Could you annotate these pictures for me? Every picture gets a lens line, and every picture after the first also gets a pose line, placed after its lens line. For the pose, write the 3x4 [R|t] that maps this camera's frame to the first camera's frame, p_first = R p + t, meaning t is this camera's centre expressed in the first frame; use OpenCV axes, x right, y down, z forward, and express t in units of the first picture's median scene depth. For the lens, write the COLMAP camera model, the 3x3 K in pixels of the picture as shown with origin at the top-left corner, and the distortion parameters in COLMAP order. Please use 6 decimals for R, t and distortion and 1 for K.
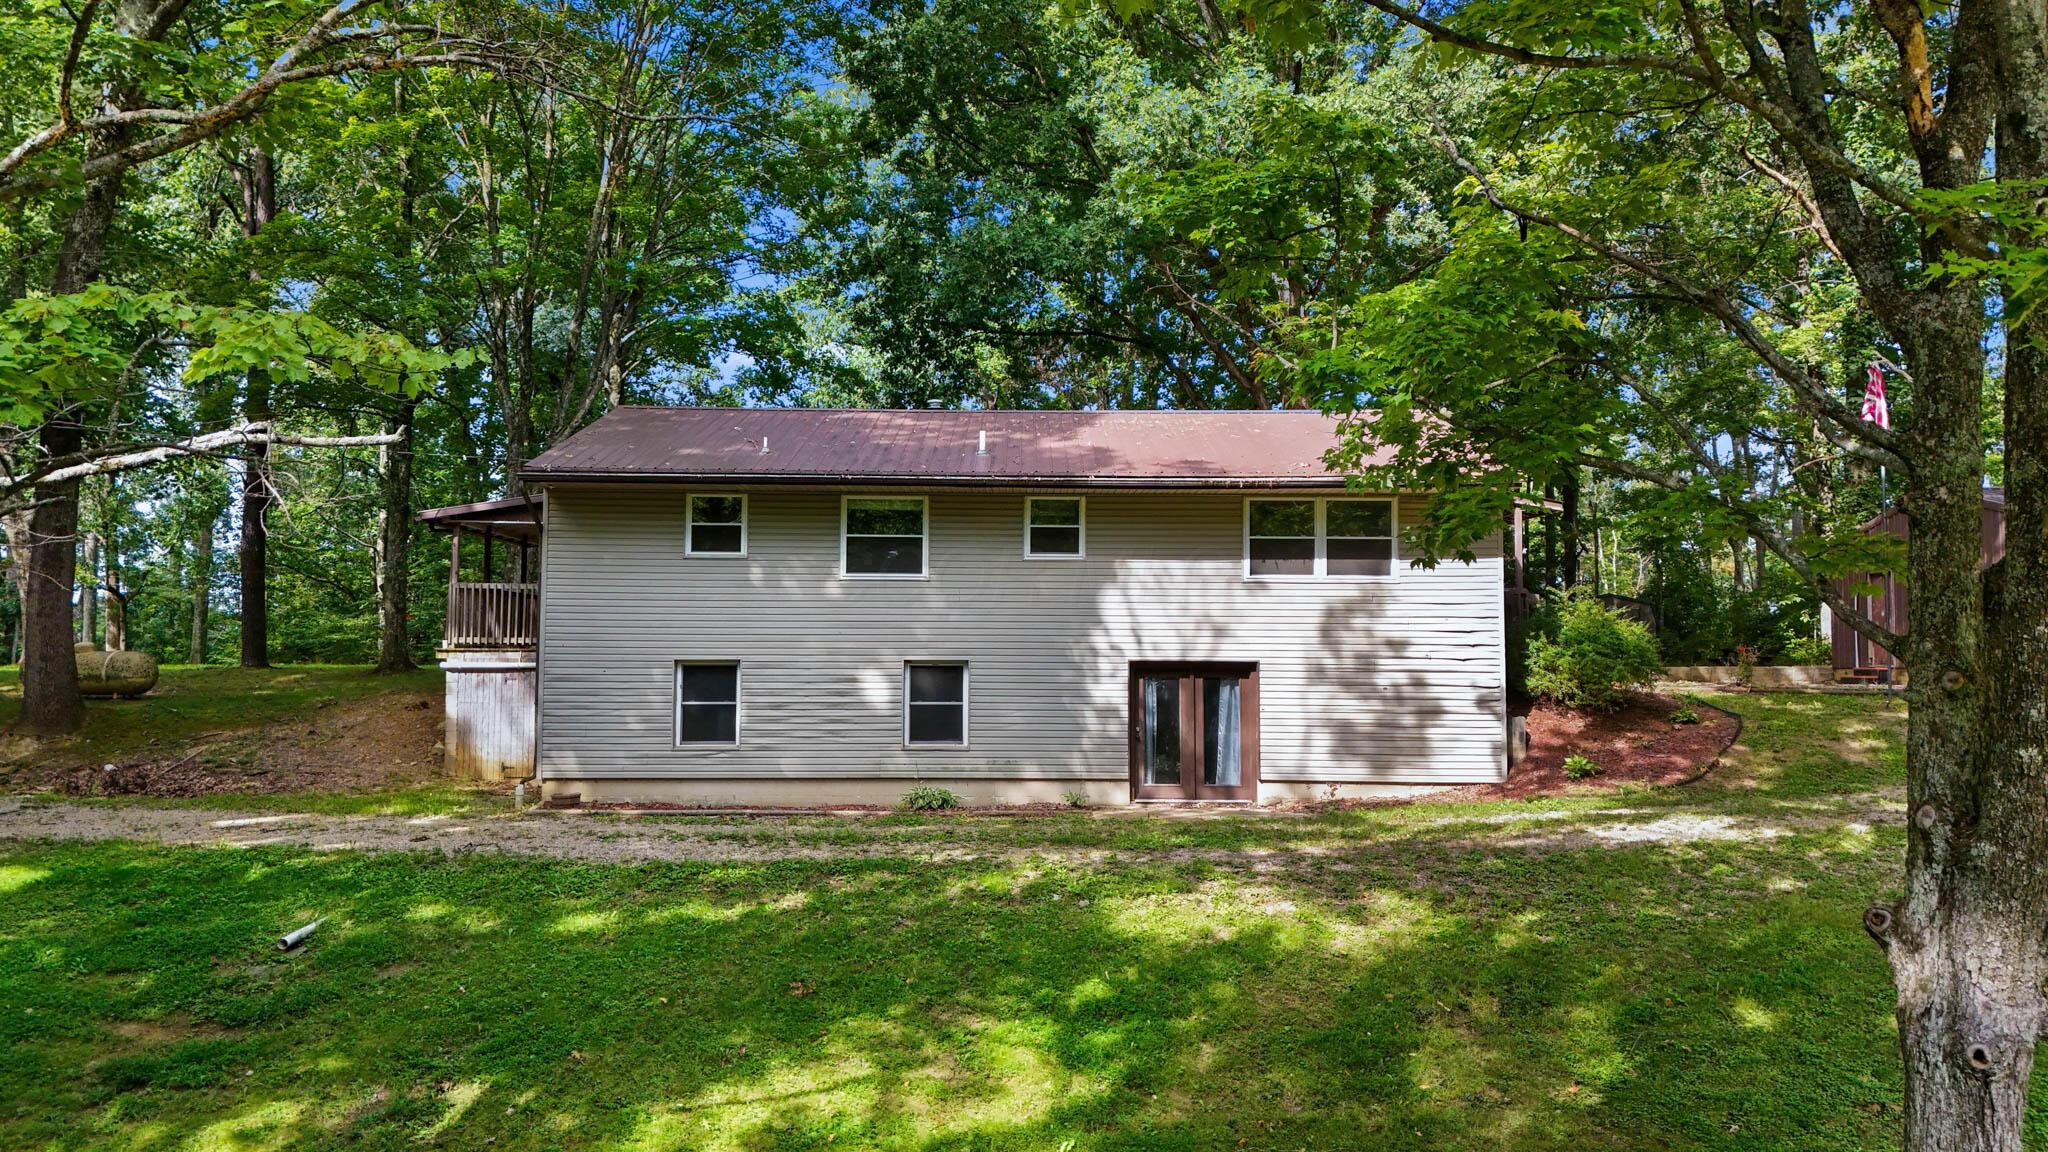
lens RADIAL K [[1456.6, 0, 1029.6], [0, 1456.6, 569.6], [0, 0, 1]] dist [0.067234, -0.003896]
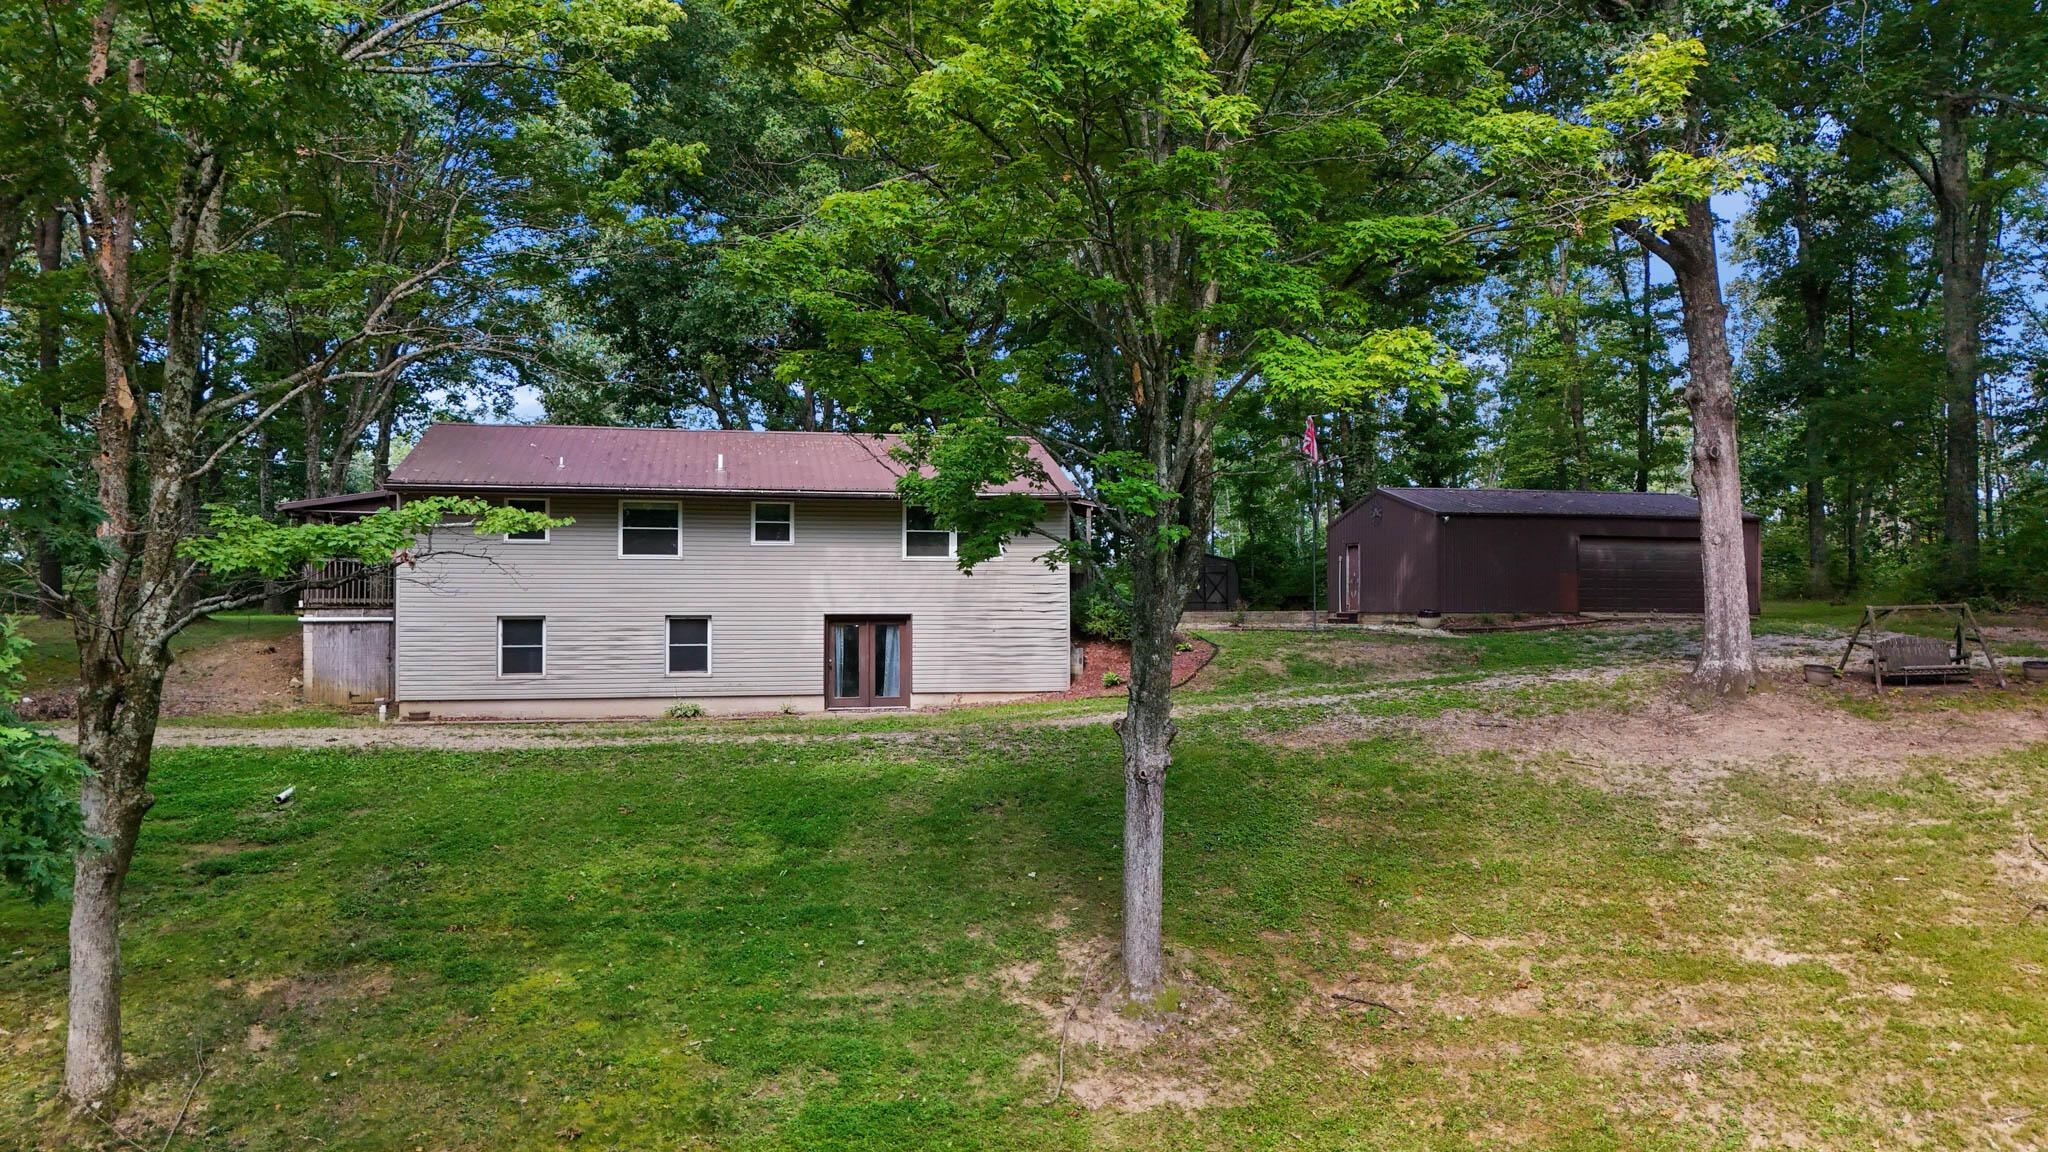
lens RADIAL K [[1456.6, 0, 1041.6], [0, 1456.6, 578.5], [0, 0, 1]] dist [0.067234, -0.003896]
pose [[0.978589, -0.001356, 0.205819, -0.019857], [-0.008574, 0.998842, 0.047348, -0.045324], [-0.205644, -0.048099, 0.977444, -0.482046]]
